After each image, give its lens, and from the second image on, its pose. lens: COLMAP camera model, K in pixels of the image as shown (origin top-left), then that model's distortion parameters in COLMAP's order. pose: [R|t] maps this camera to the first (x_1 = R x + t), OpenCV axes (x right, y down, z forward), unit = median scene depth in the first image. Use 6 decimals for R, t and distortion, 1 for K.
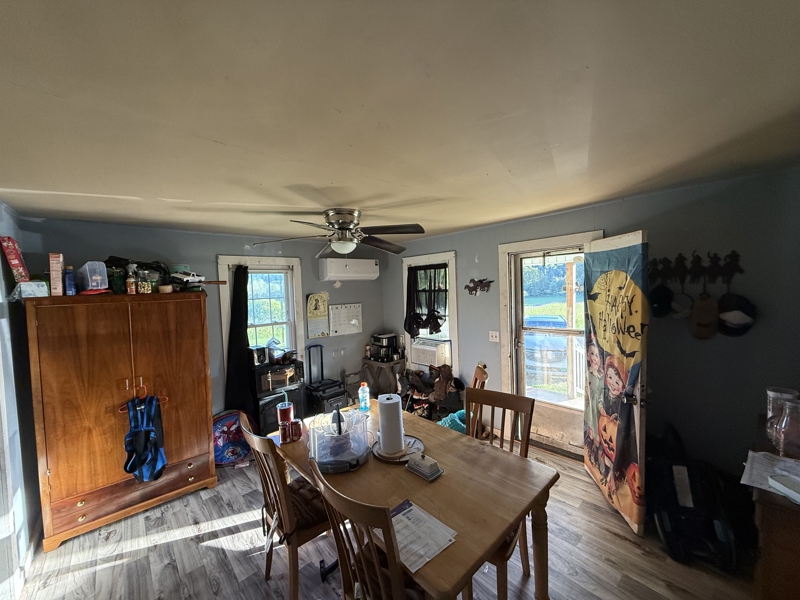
lens RADIAL K [[322.3, 0, 400.1], [0, 322.3, 299.8], [0, 0, 1]] dist [0.002949, 0.000367]
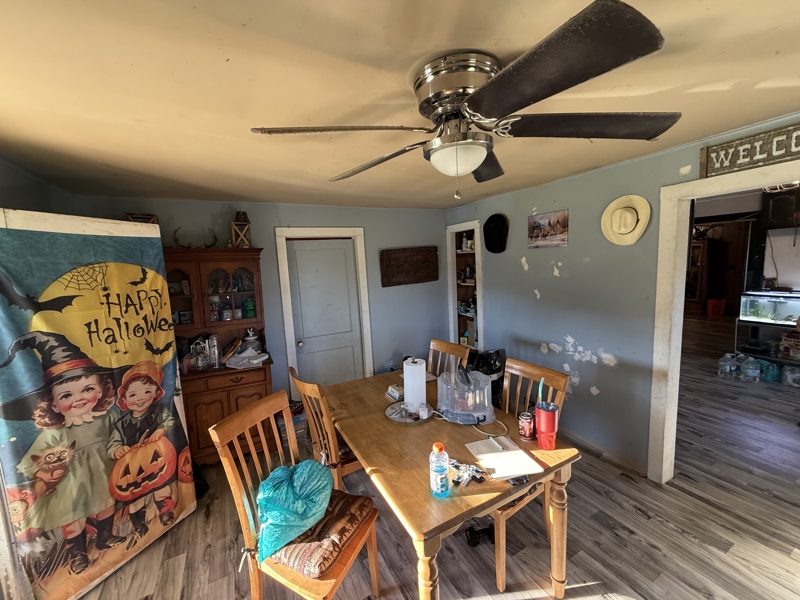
lens RADIAL K [[322.3, 0, 399.4], [0, 322.3, 298.9], [0, 0, 1]] dist [0.002949, 0.000367]
pose [[-0.968939, 0.058787, 0.240212, -0.226463], [0.097306, 0.983613, 0.151781, -0.060083], [-0.227353, 0.170441, -0.958781, 1.769756]]
